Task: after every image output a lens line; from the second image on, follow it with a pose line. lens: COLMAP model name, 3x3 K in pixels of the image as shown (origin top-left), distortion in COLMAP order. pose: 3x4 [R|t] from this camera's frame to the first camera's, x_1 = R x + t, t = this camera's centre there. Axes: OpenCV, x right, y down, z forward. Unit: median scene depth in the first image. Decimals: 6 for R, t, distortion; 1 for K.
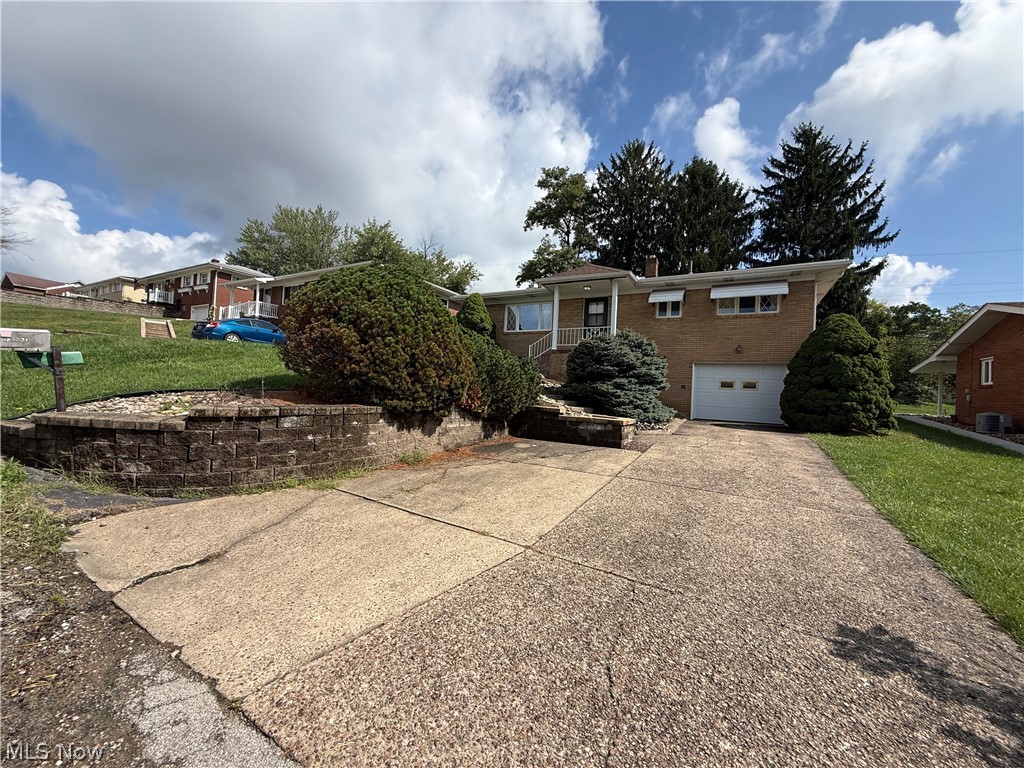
lens RADIAL K [[406.3, 0, 510.4], [0, 406.3, 385.4], [0, 0, 1]] dist [-0.000560, 0.000052]
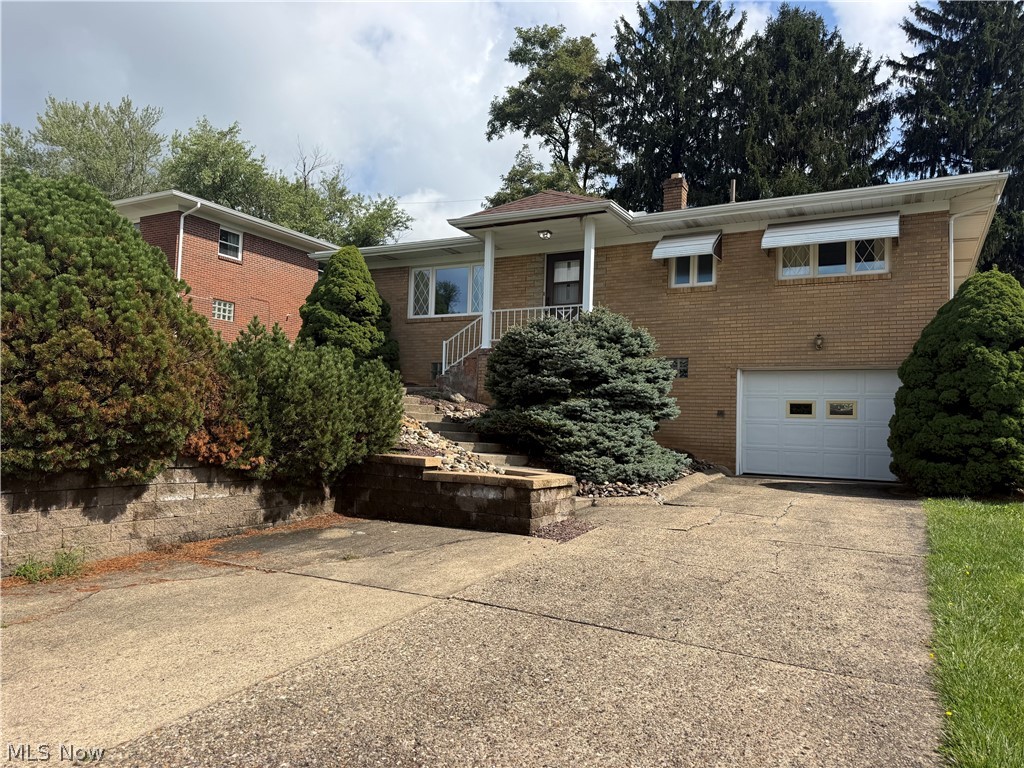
lens RADIAL K [[721.6, 0, 509.9], [0, 721.6, 390.9], [0, 0, 1]] dist [0.046889, -0.054477]
pose [[0.999747, -0.014954, 0.016814, 0.108922], [0.015557, 0.999219, -0.036323, 0.003050], [-0.016258, 0.036575, 0.999199, 0.041481]]
